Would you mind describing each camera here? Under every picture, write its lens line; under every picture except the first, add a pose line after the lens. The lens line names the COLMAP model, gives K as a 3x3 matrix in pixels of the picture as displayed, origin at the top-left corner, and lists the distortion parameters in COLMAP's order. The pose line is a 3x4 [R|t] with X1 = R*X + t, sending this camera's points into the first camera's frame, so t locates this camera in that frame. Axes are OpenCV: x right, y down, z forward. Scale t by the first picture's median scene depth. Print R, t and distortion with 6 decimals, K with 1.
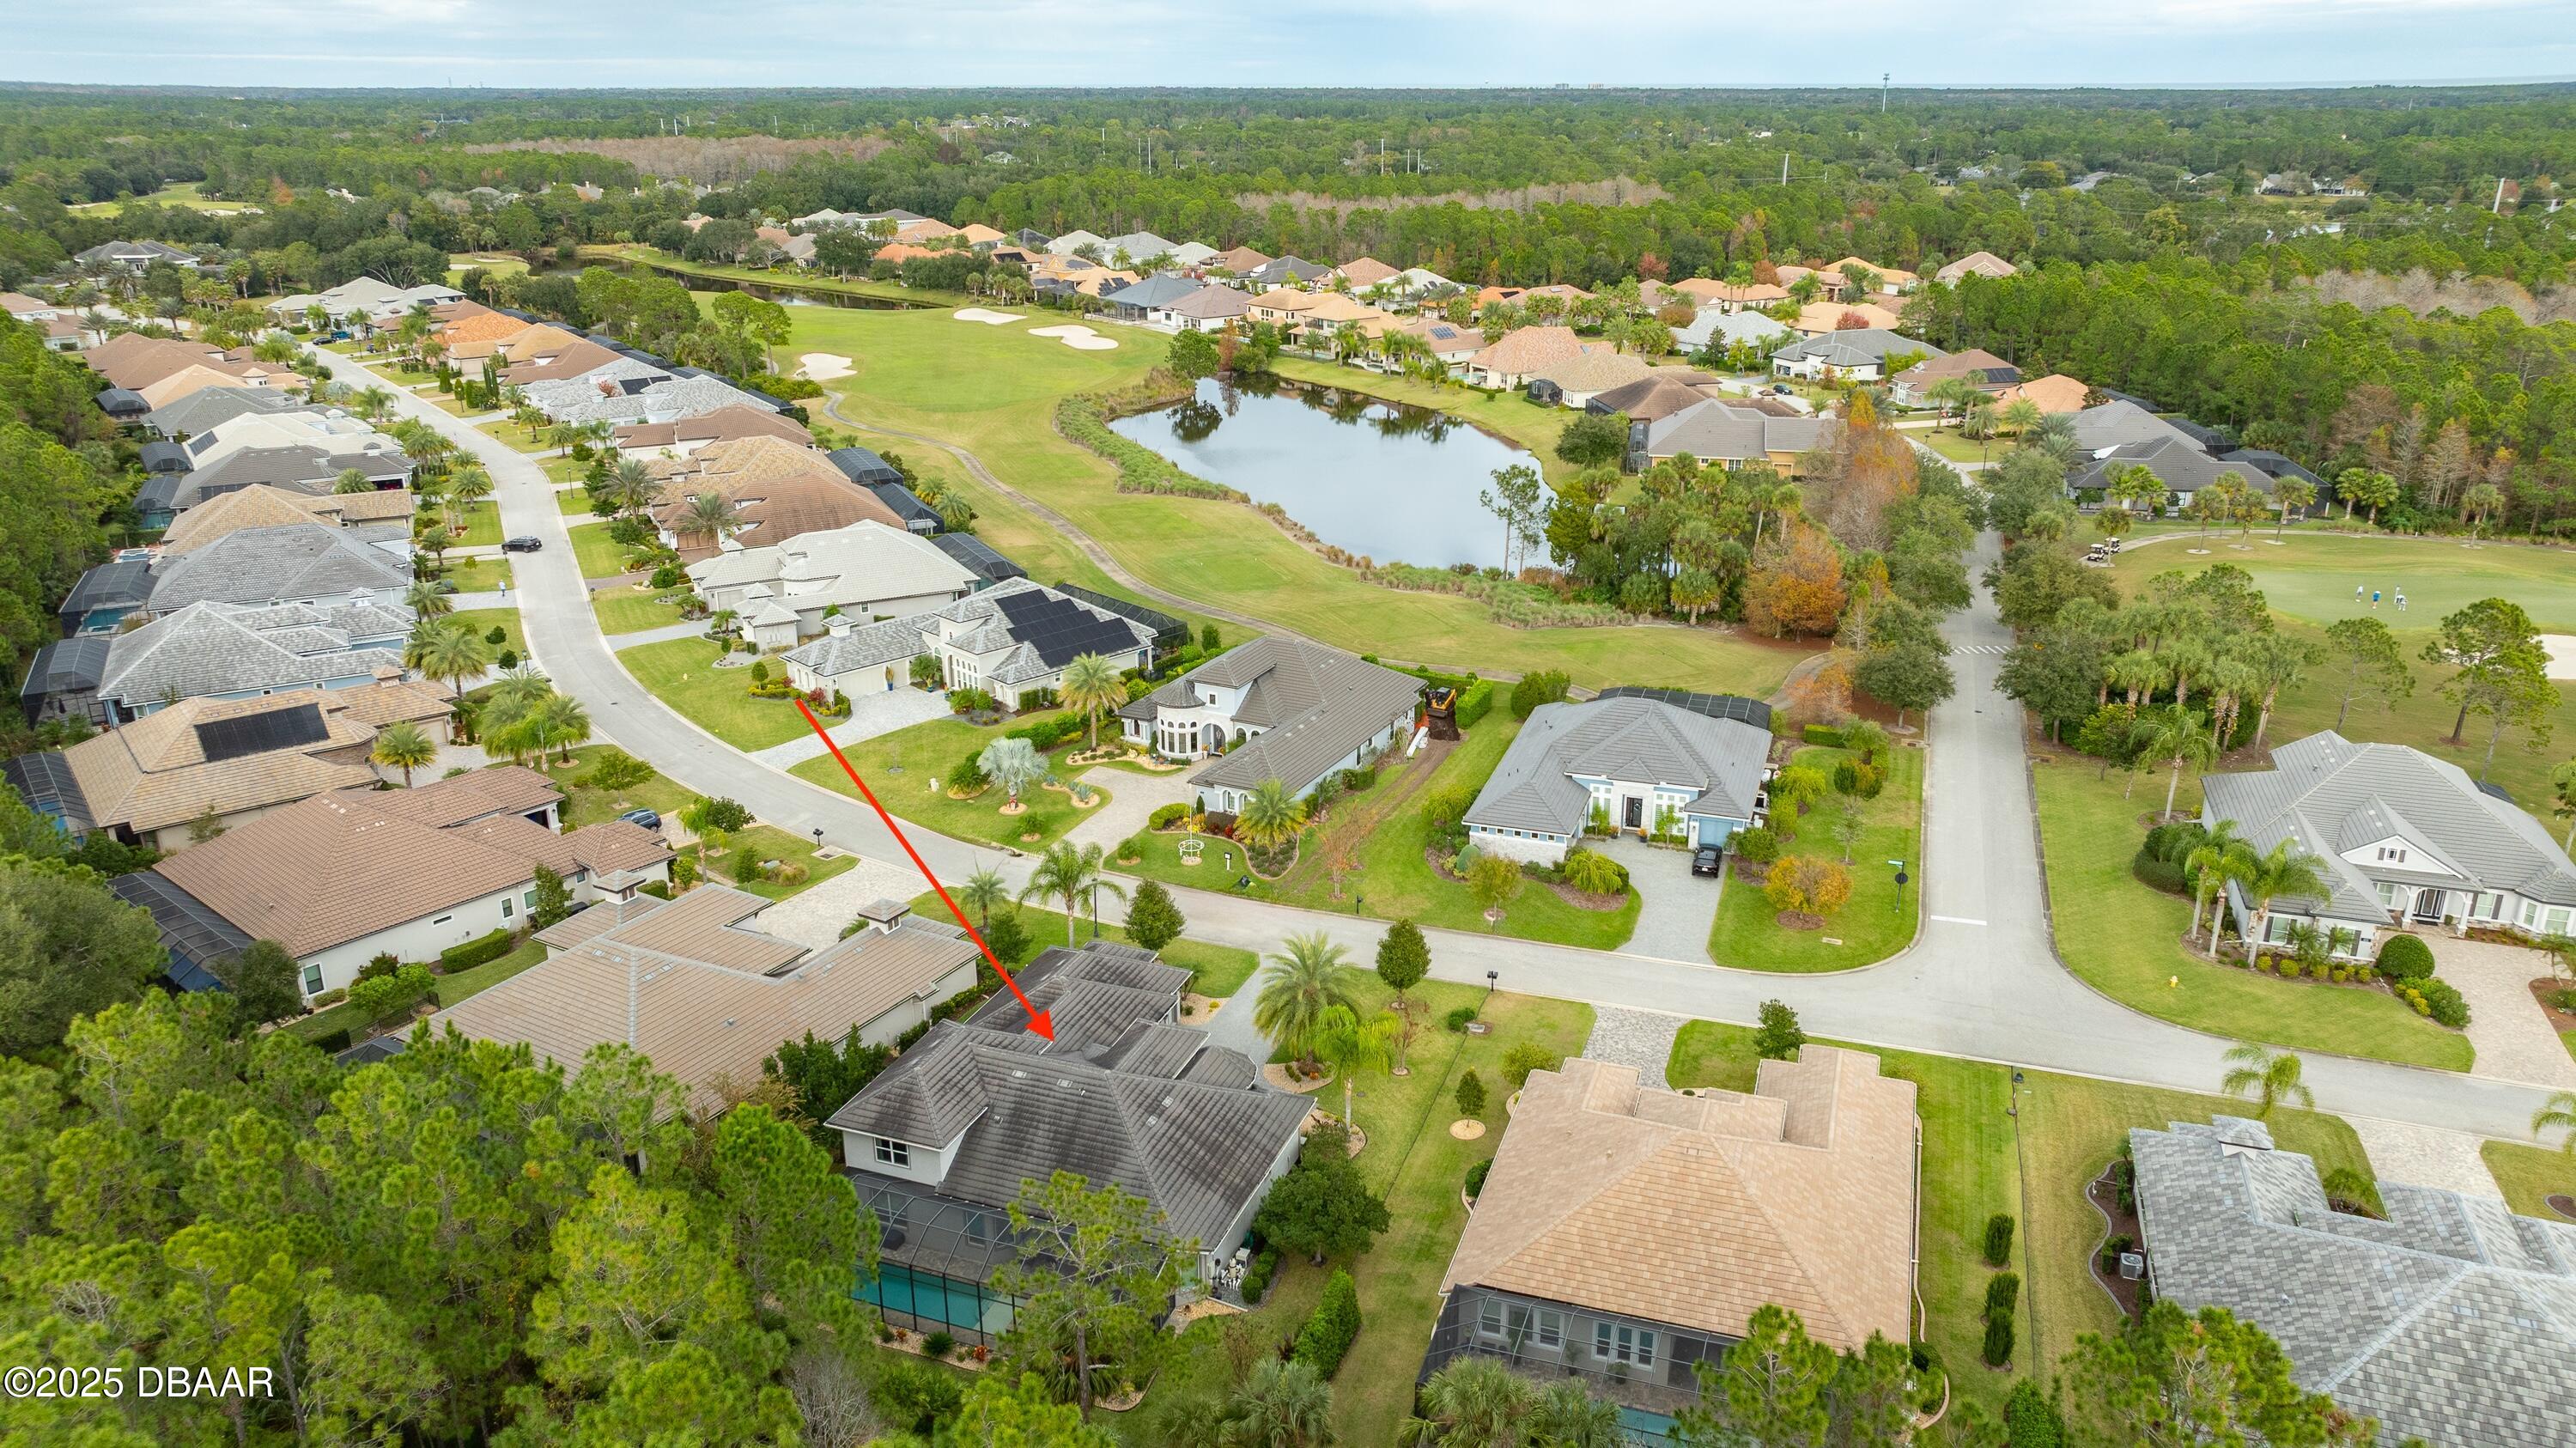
lens RADIAL K [[1819.5, 0, 1304.5], [0, 1819.5, 724.2], [0, 0, 1]] dist [-0.007579, 0.005880]
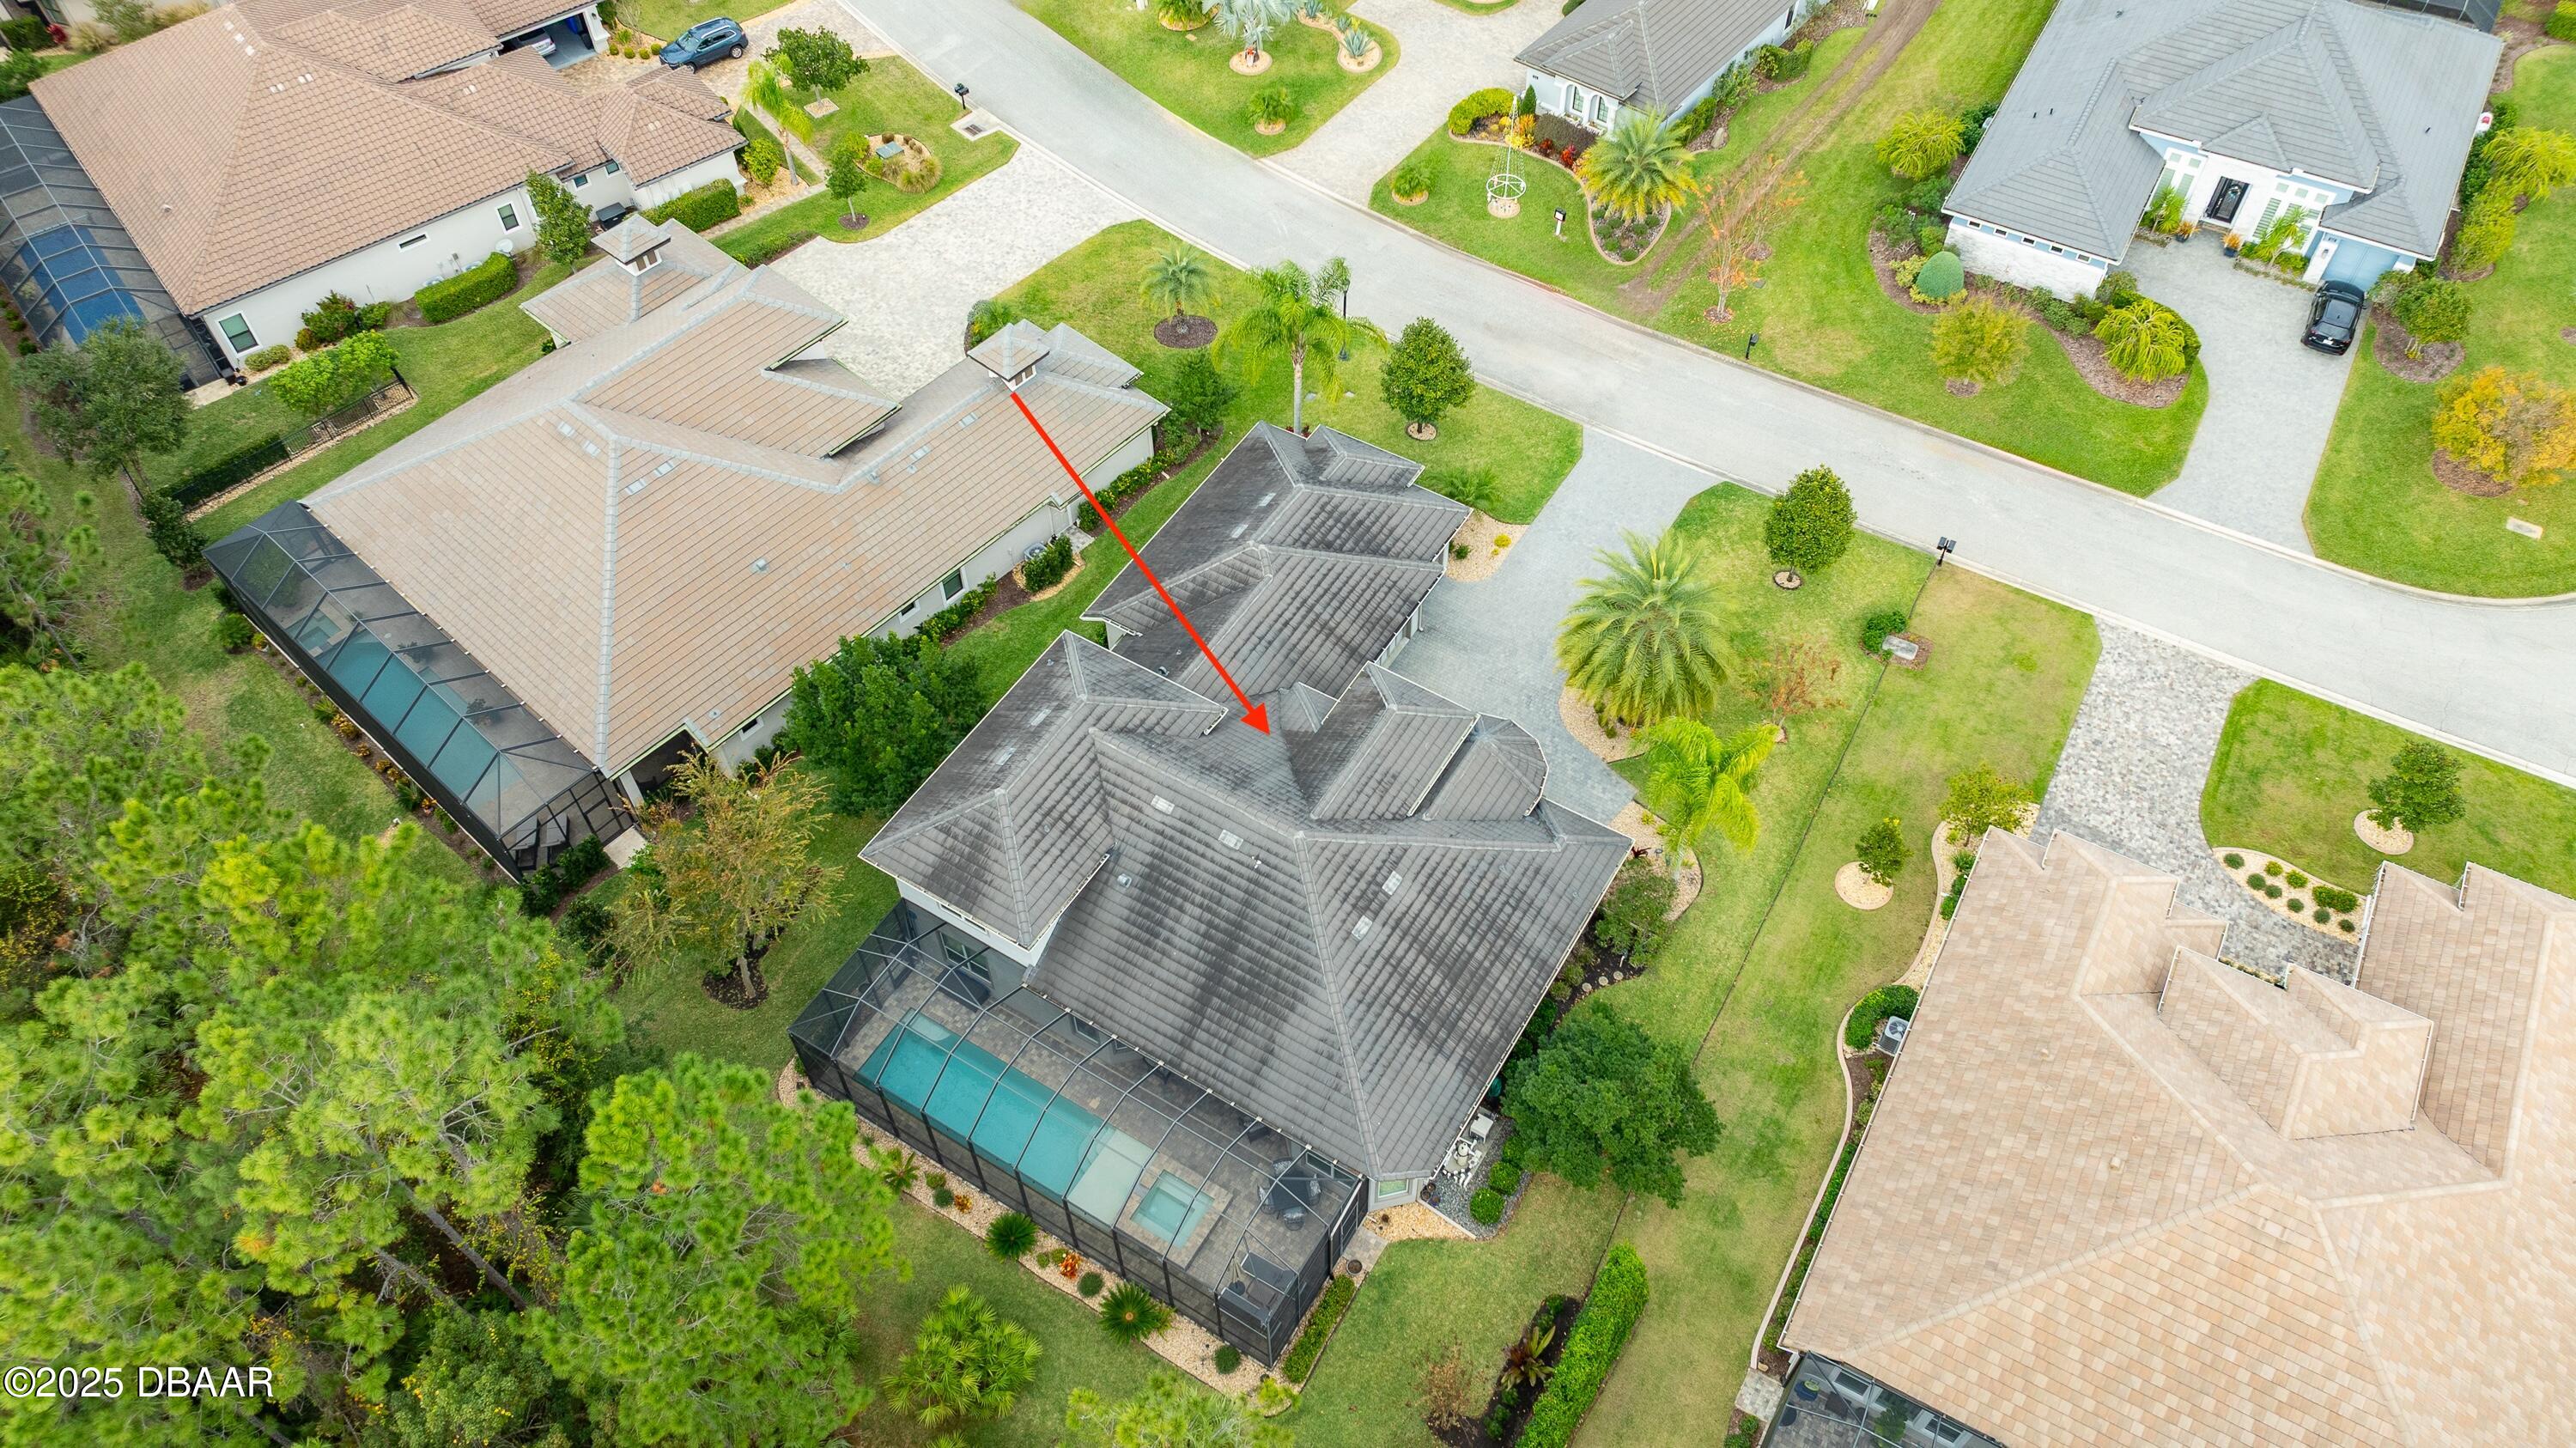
lens RADIAL K [[1844.1, 0, 1292.6], [0, 1844.1, 727.4], [0, 0, 1]] dist [-0.039055, 0.071819]
pose [[0.980575, 0.152245, -0.123669, -0.018518], [-0.063262, 0.842286, 0.535306, -0.081725], [0.185663, -0.517084, 0.835556, 0.234840]]
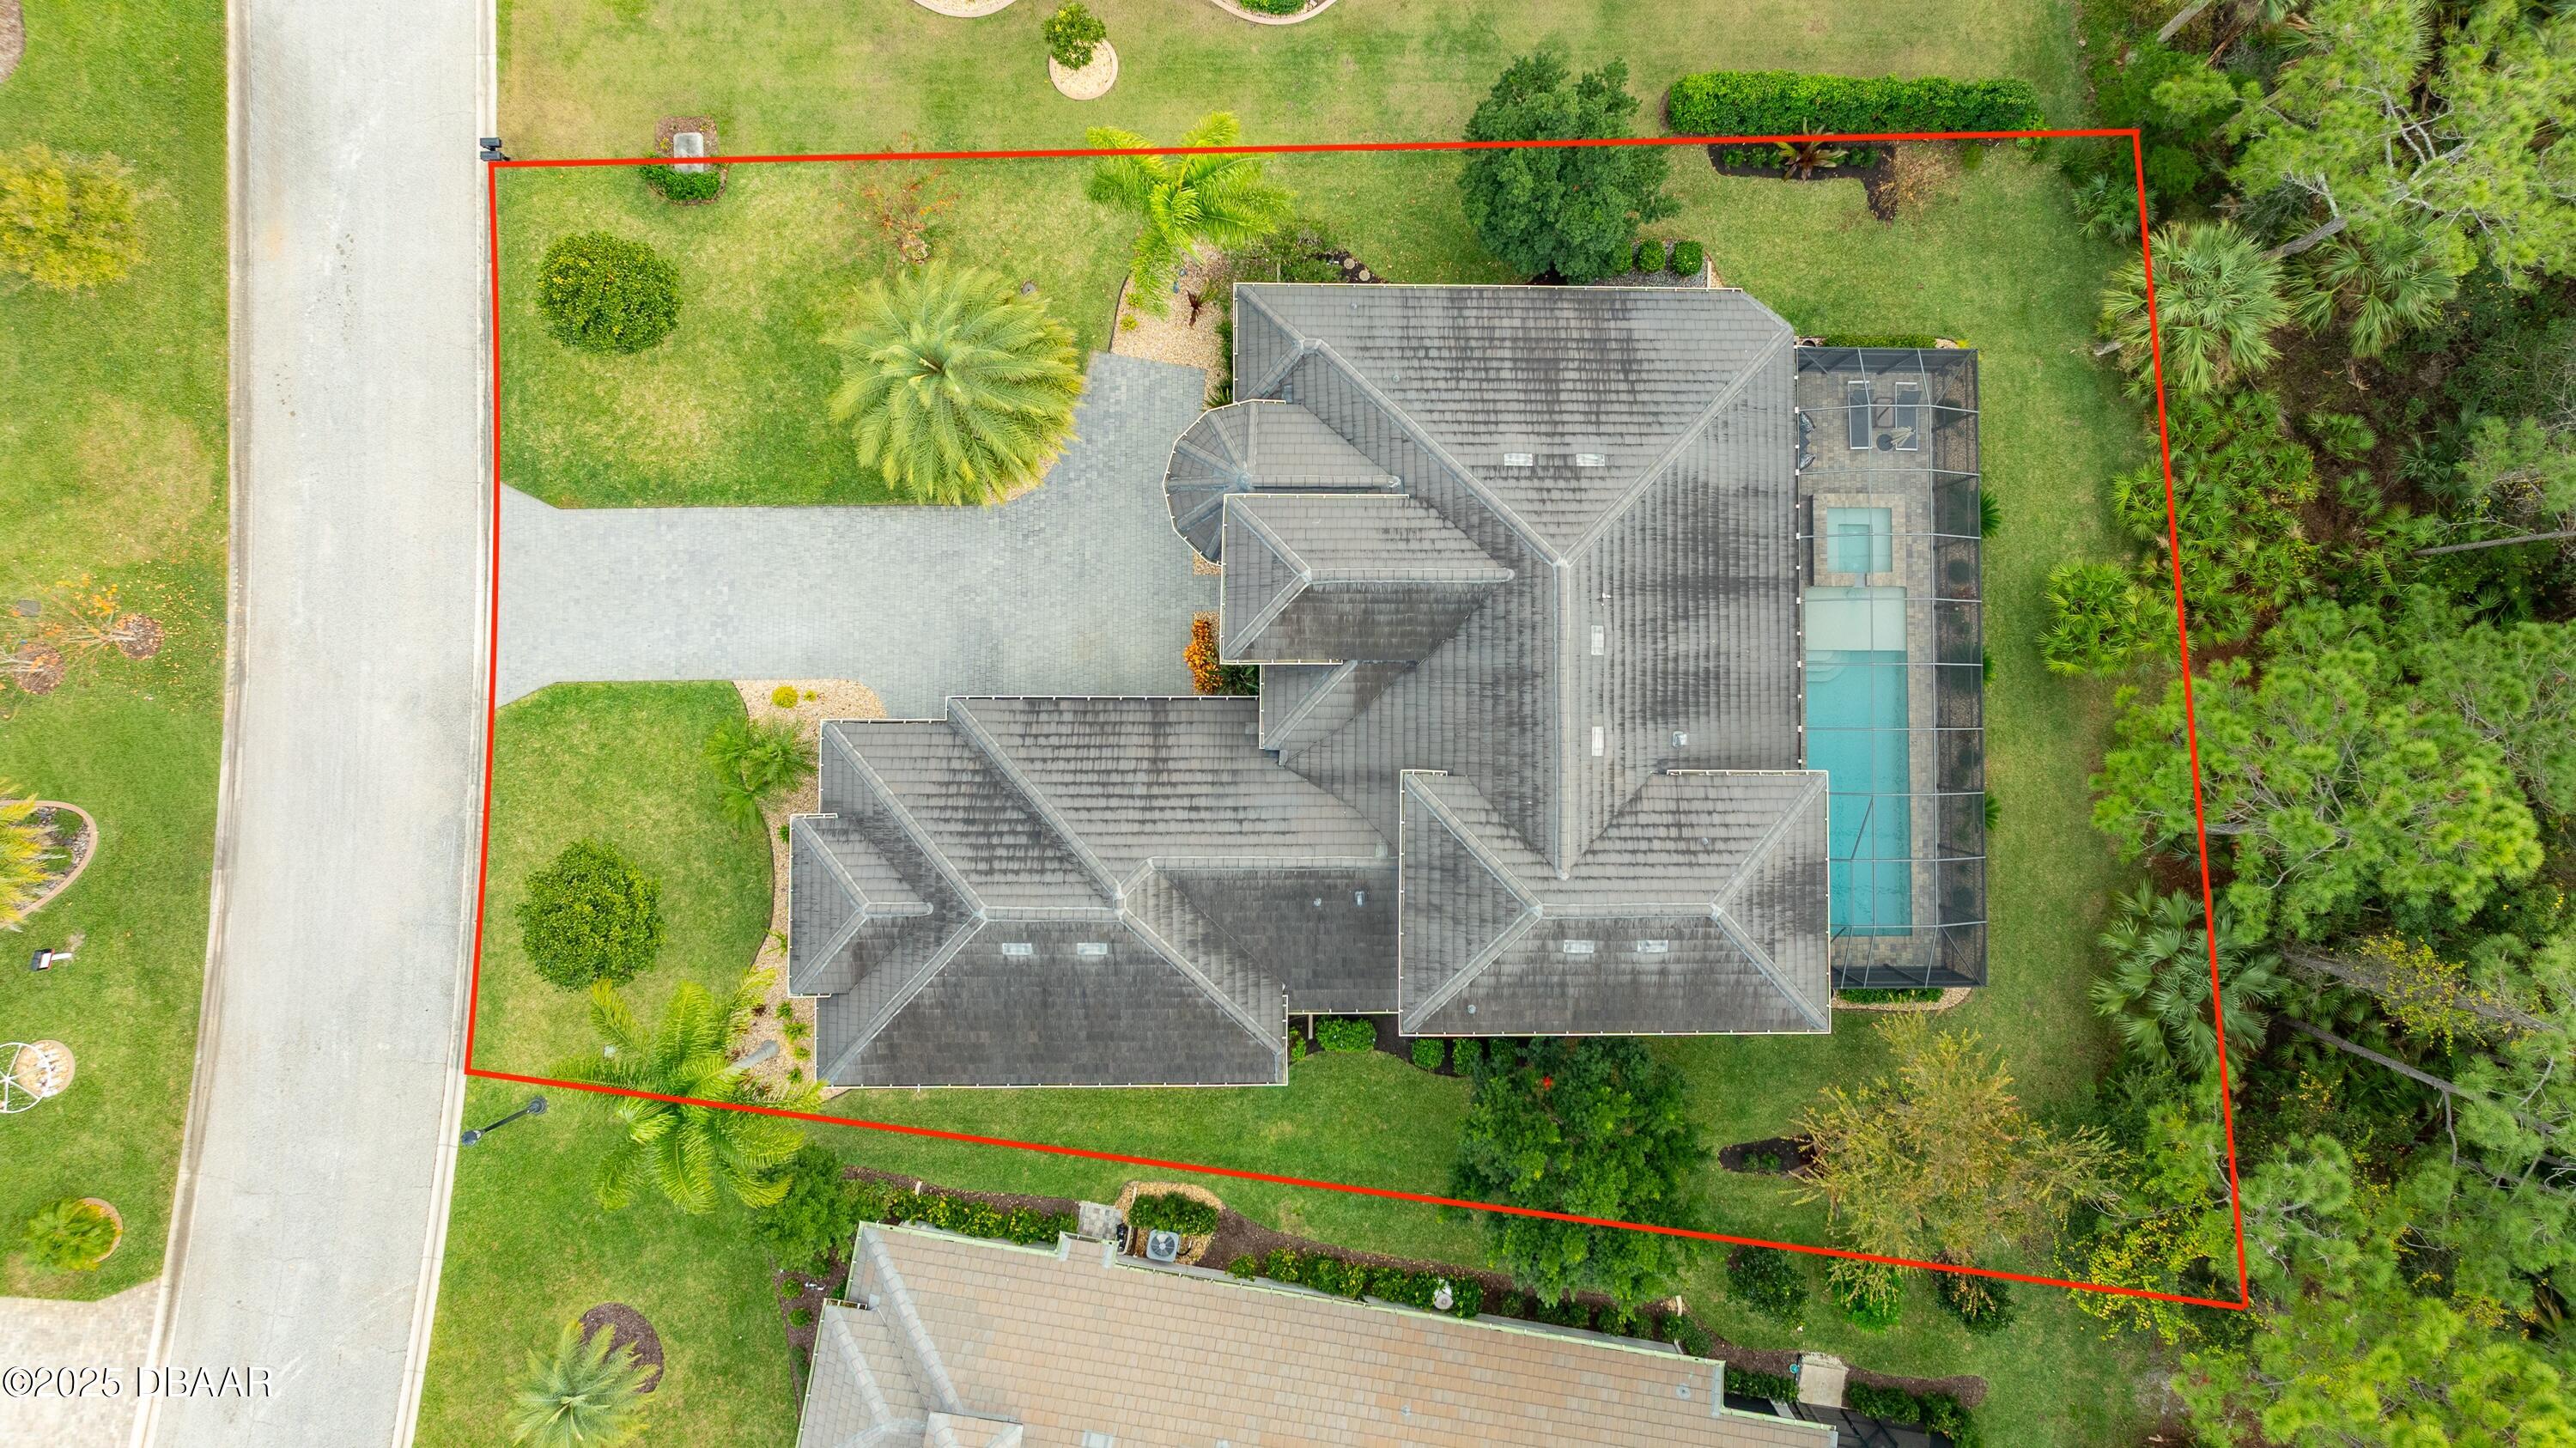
lens RADIAL K [[1850.2, 0, 1439.1], [0, 1850.2, 585.9], [0, 0, 1]] dist [-0.010689, -0.002579]
pose [[-0.344381, -0.938006, 0.039323, -0.057943], [0.263937, -0.056536, 0.962882, -0.146797], [-0.900966, 0.341977, 0.267044, 0.423038]]
